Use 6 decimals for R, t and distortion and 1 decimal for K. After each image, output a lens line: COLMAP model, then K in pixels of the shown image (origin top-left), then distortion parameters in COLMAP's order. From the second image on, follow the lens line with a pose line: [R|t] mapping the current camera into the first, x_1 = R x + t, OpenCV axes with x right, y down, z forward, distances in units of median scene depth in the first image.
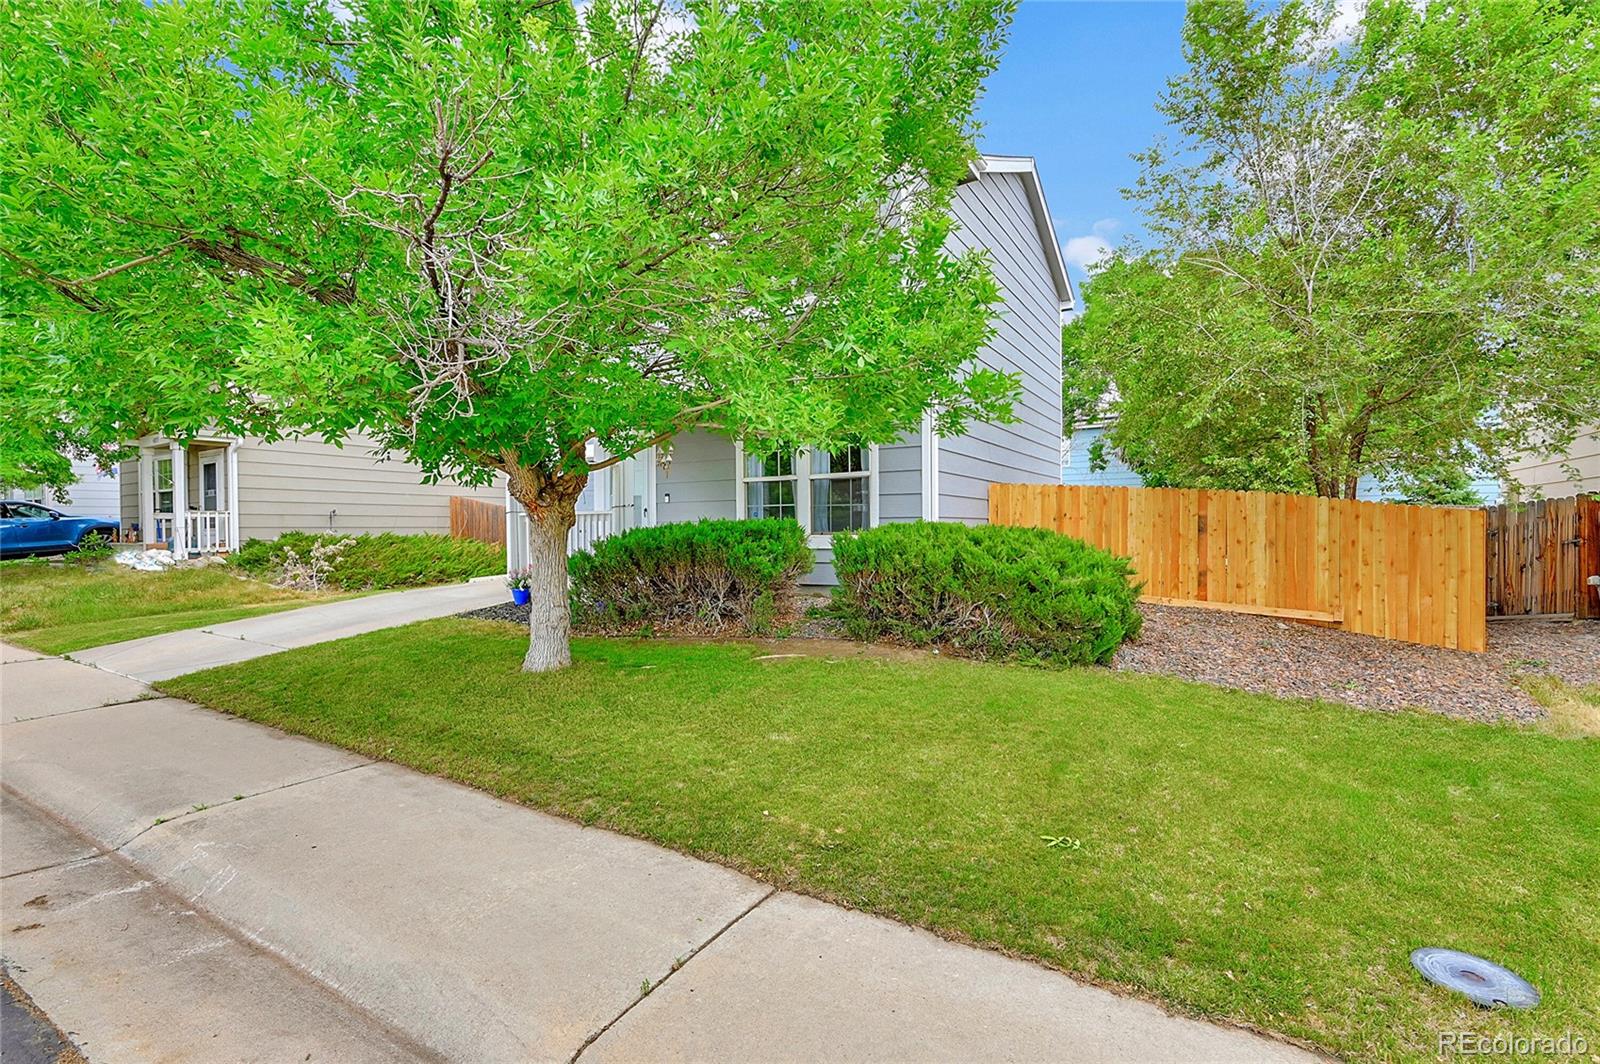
lens RADIAL K [[727.9, 0, 800.0], [0, 727.9, 532.0], [0, 0, 1]] dist [0.002235, 0.000338]
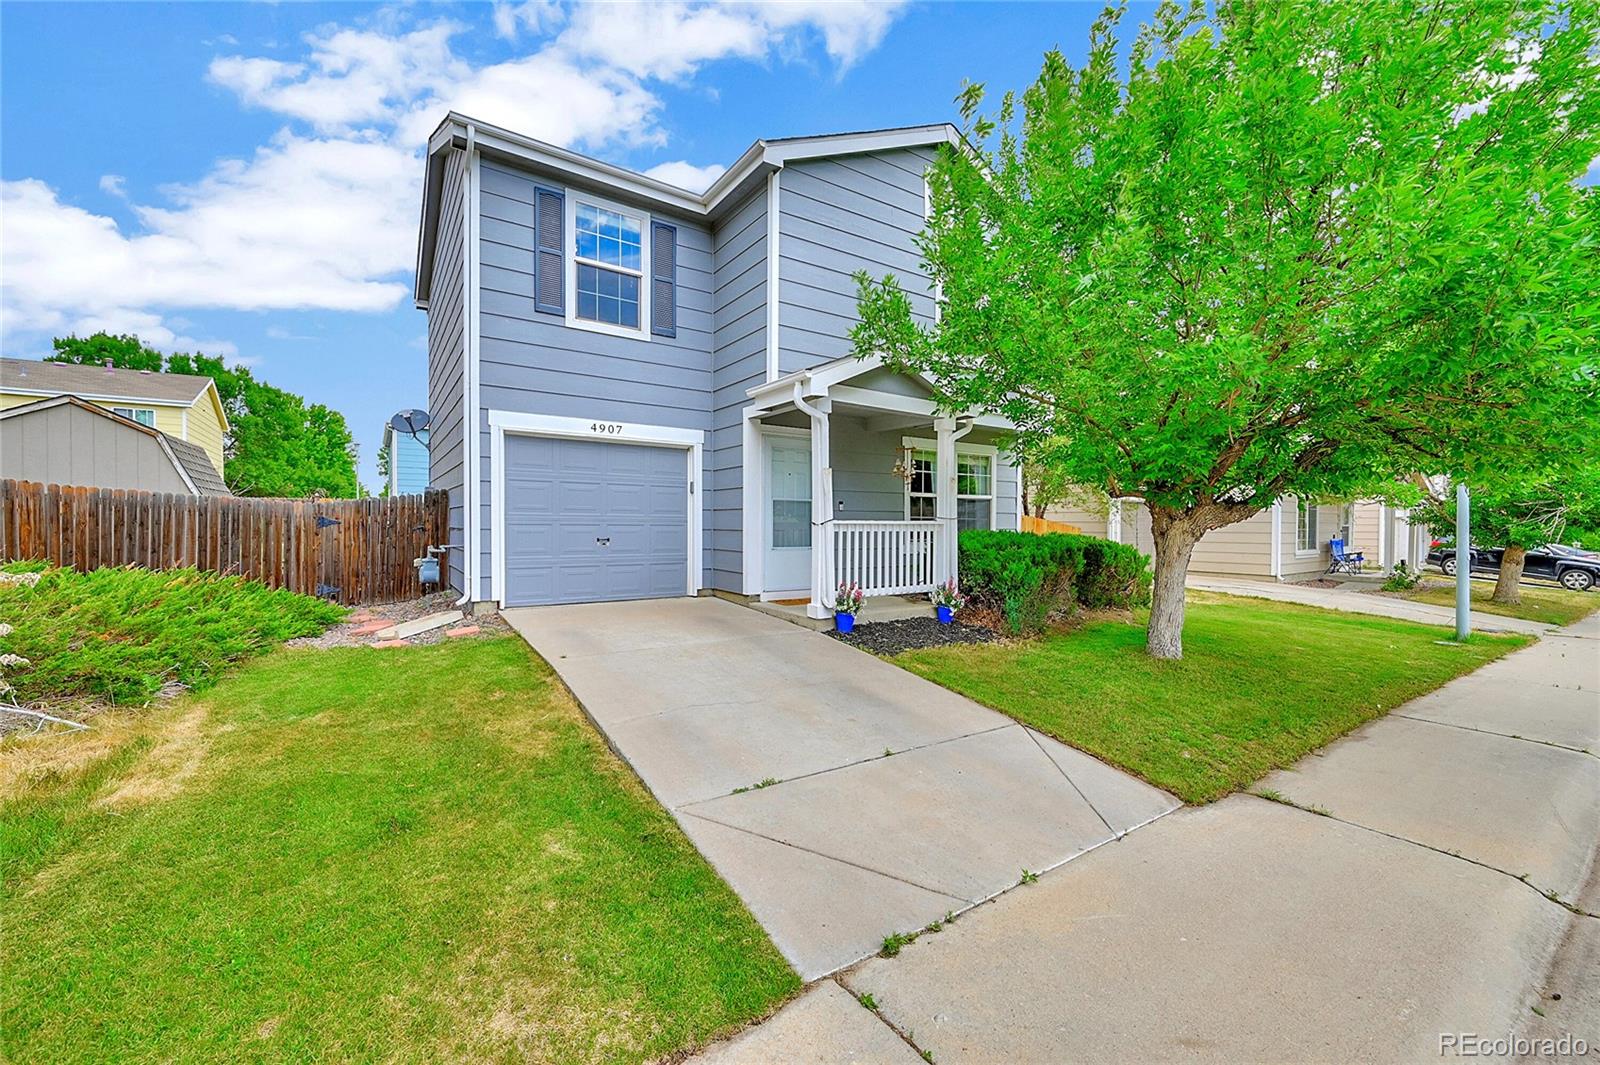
lens RADIAL K [[628.6, 0, 800.0], [0, 628.6, 532.5], [0, 0, 1]] dist [-0.001899, -0.000129]
pose [[0.403939, -0.002256, 0.914783, -1.046478], [-0.003328, 0.999987, 0.003935, -0.015132], [-0.914780, -0.004634, 0.403926, 0.757905]]
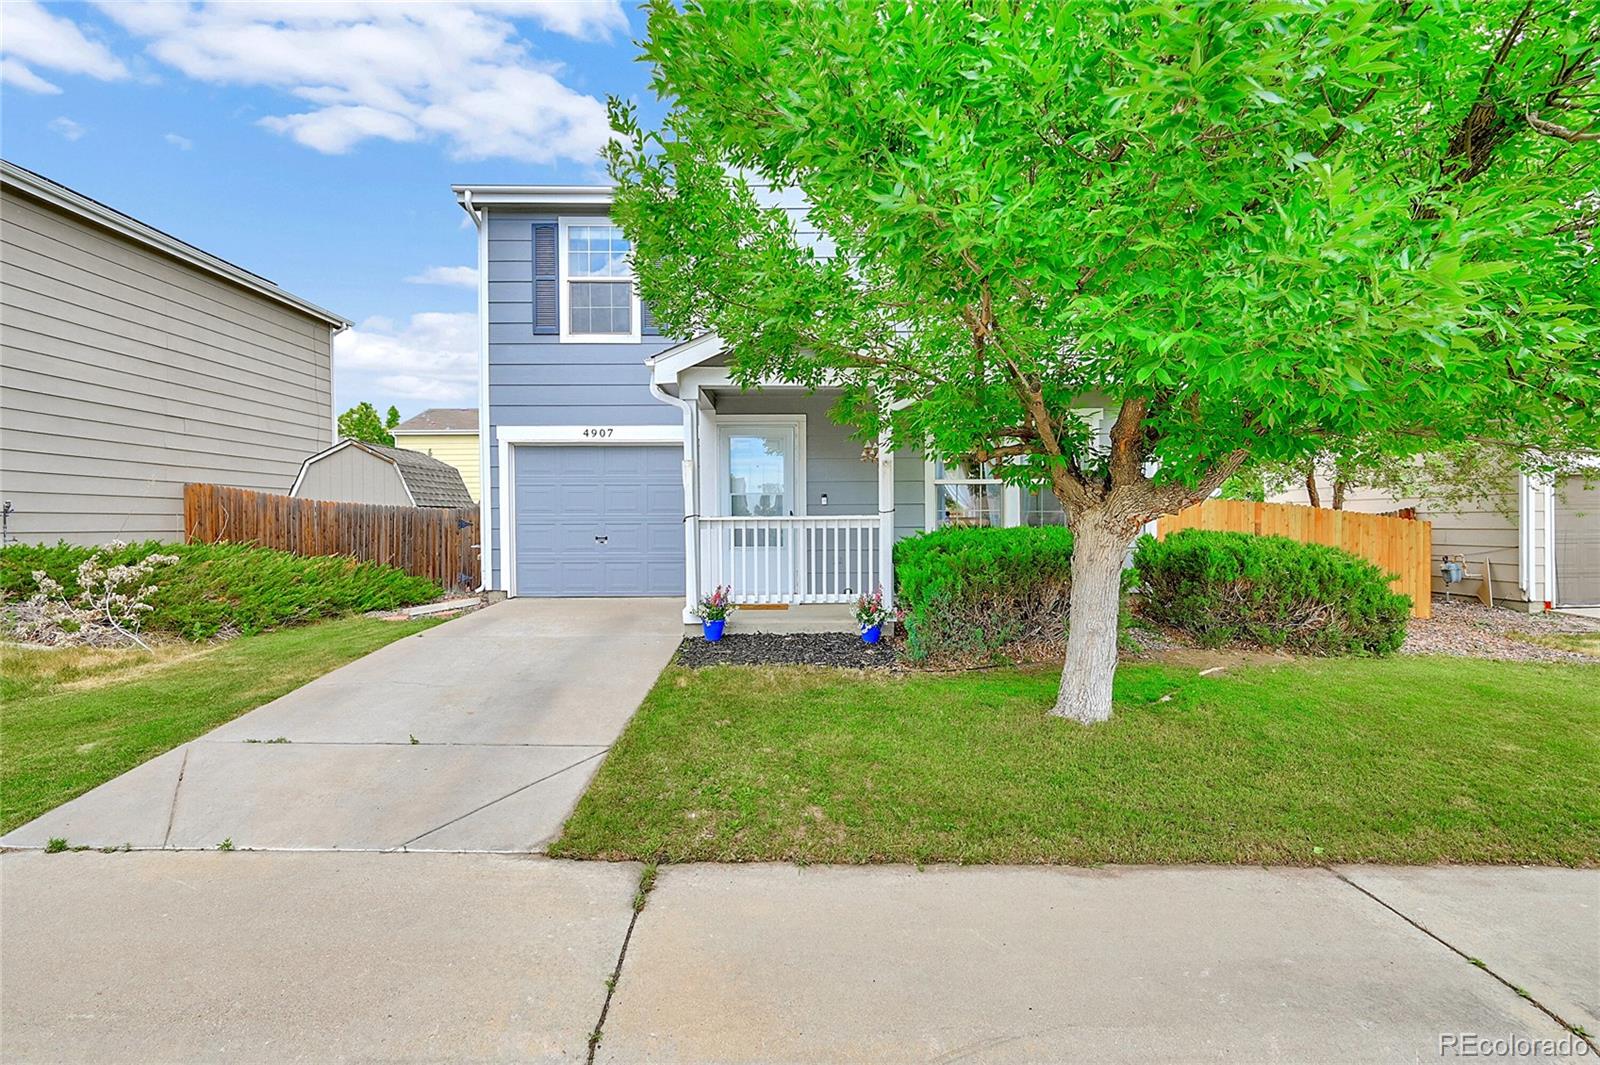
lens RADIAL K [[727.9, 0, 800.0], [0, 727.9, 532.5], [0, 0, 1]] dist [0.002235, 0.000338]
pose [[0.848532, -0.003664, 0.529132, -0.694999], [0.002179, 0.999992, 0.003430, -0.012338], [-0.529140, -0.001758, 0.848533, 0.324280]]
